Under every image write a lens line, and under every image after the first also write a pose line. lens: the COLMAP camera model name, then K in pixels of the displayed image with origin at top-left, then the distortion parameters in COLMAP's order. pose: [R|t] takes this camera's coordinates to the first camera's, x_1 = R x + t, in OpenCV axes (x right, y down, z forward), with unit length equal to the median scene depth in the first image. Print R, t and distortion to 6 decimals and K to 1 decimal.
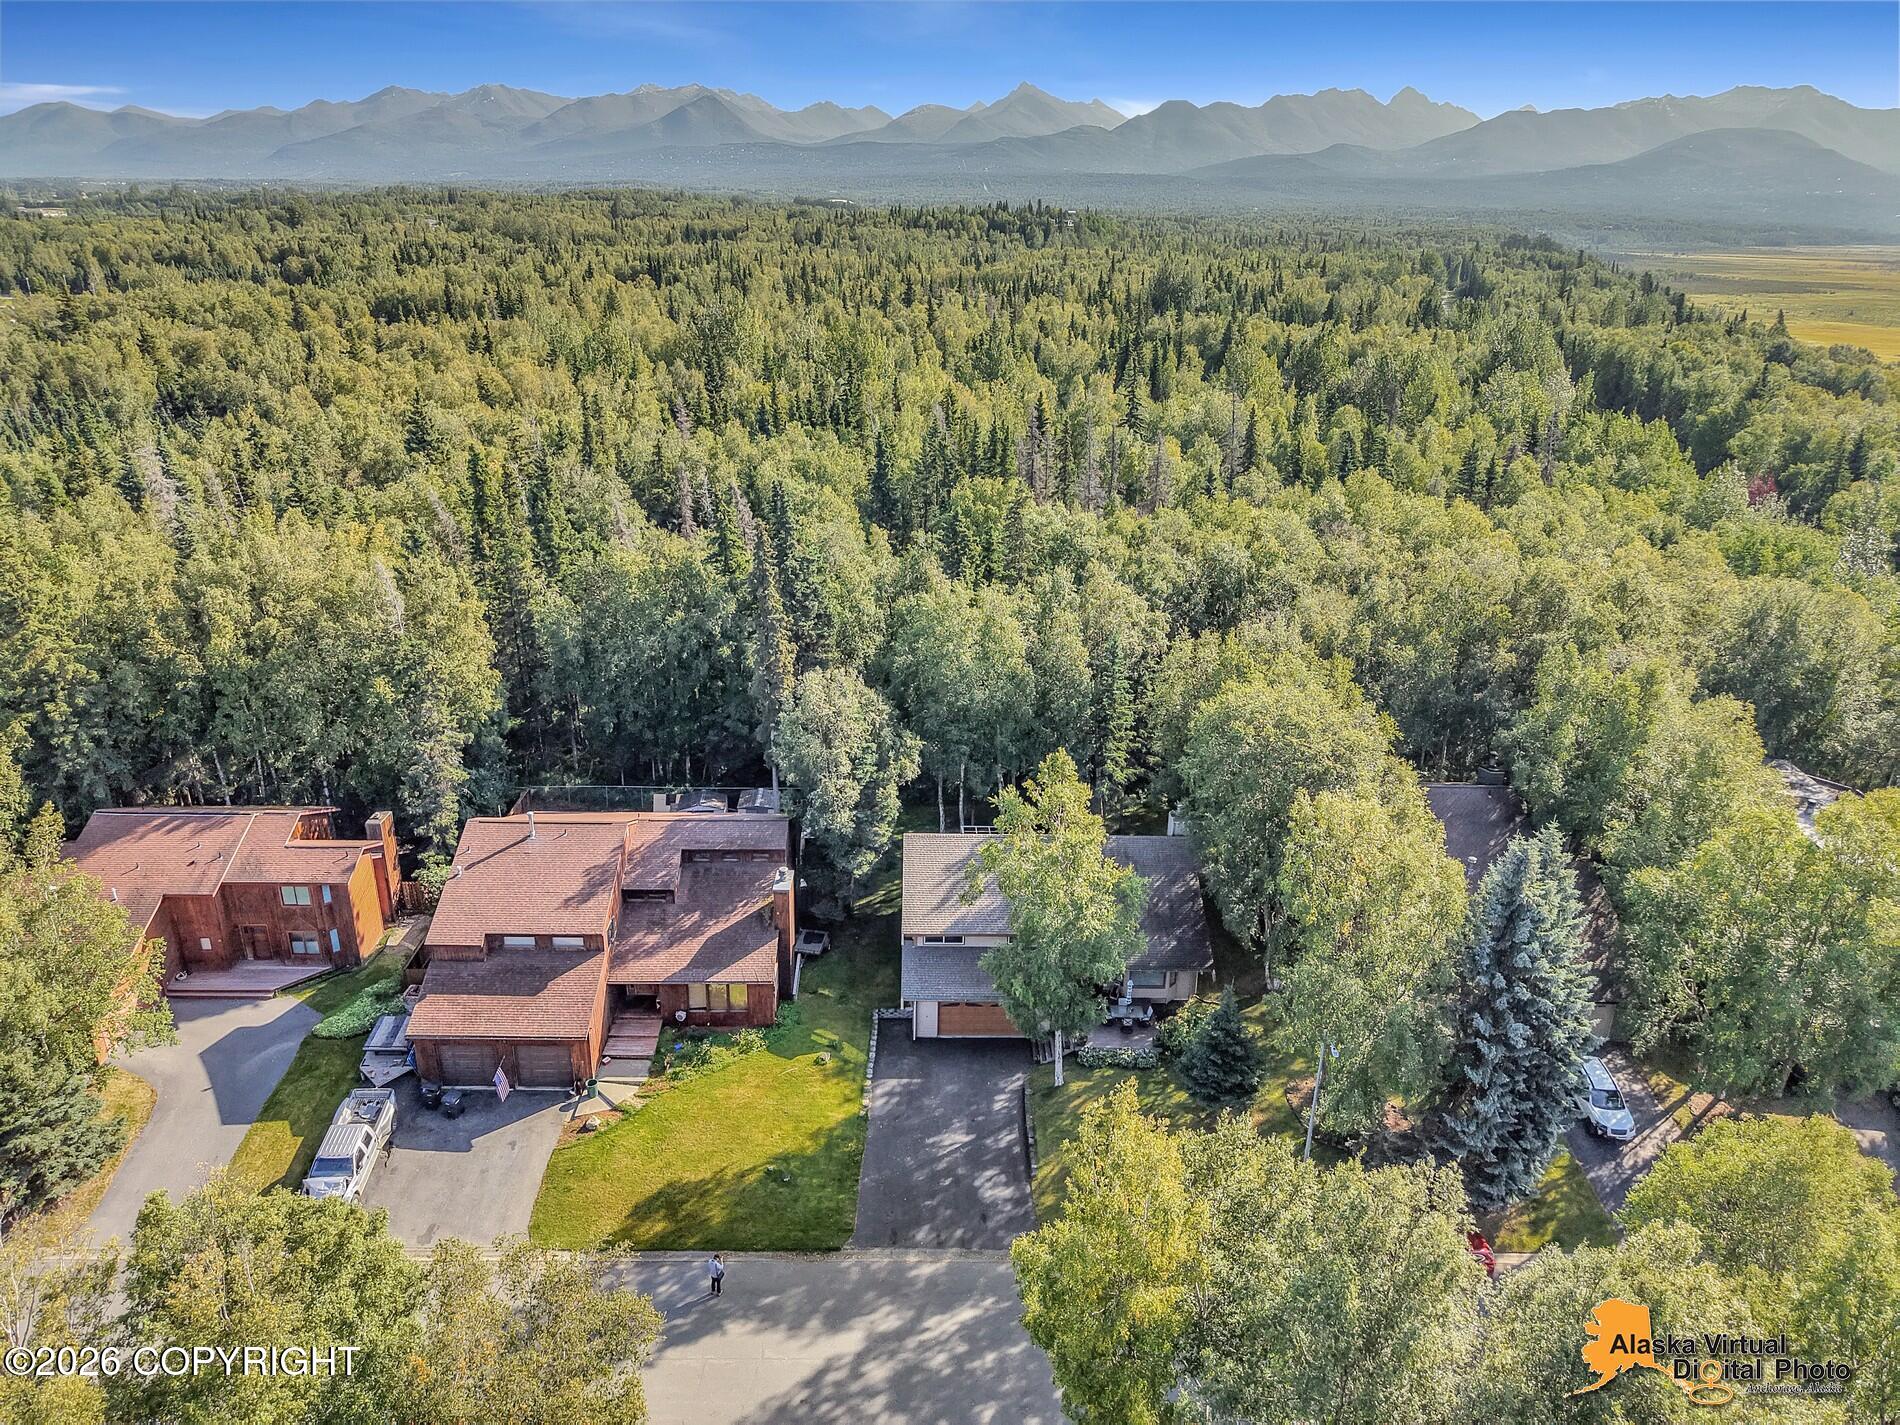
lens RADIAL K [[1287.2, 0, 950.0], [0, 1287.2, 712.5], [0, 0, 1]] dist [0.004360, 0.001712]
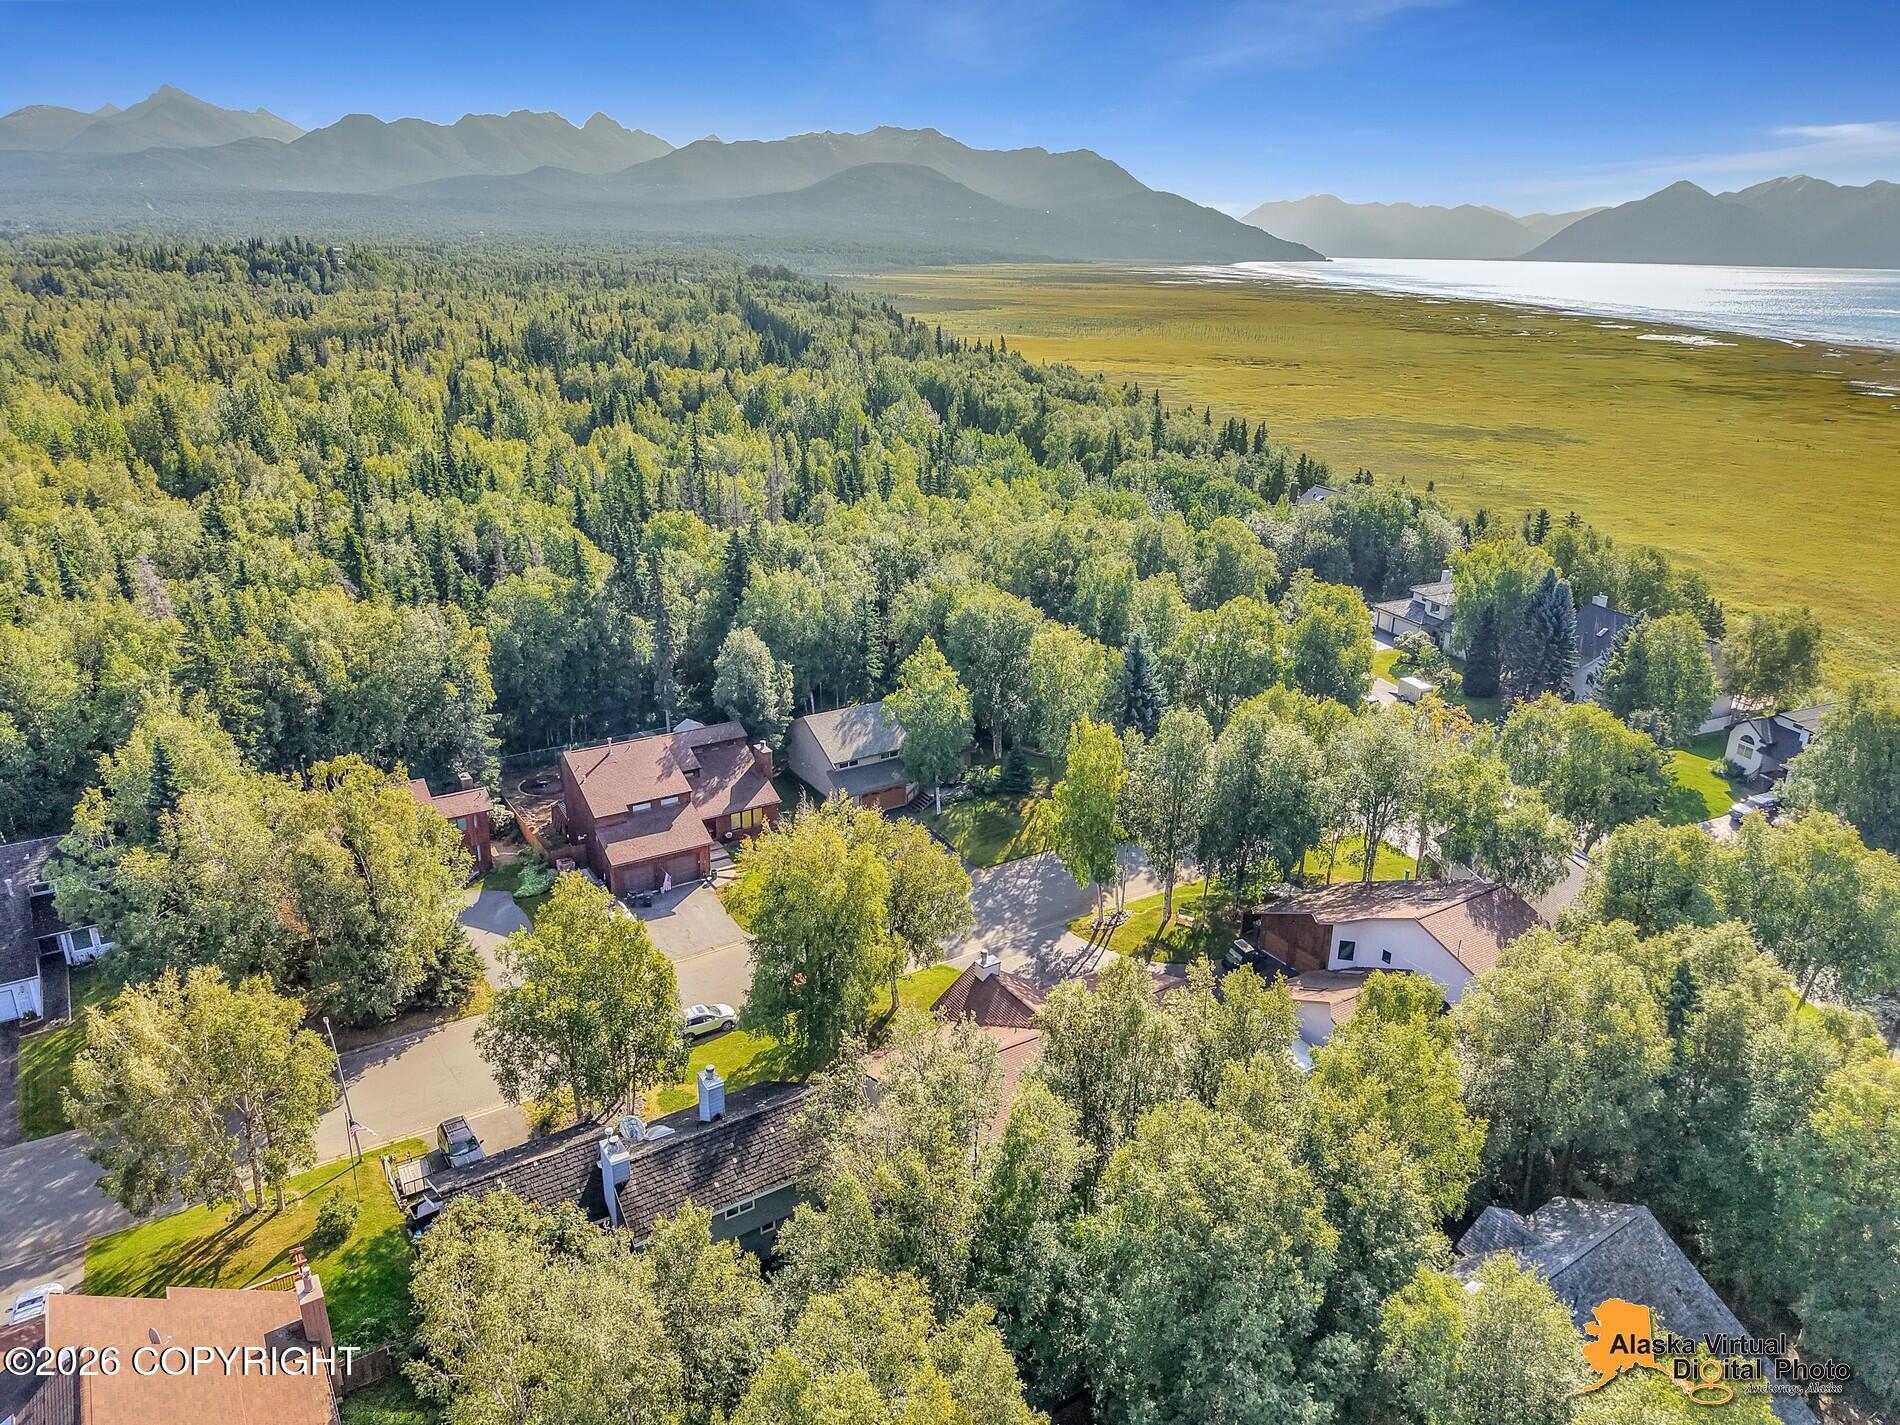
lens RADIAL K [[1298.9, 0, 950.0], [0, 1298.9, 712.5], [0, 0, 1]] dist [0.034194, -0.035514]
pose [[0.848009, -0.185079, 0.496615, -0.309061], [0.192968, 0.980547, 0.035924, 0.027747], [-0.493603, 0.065367, 0.867227, -0.258070]]
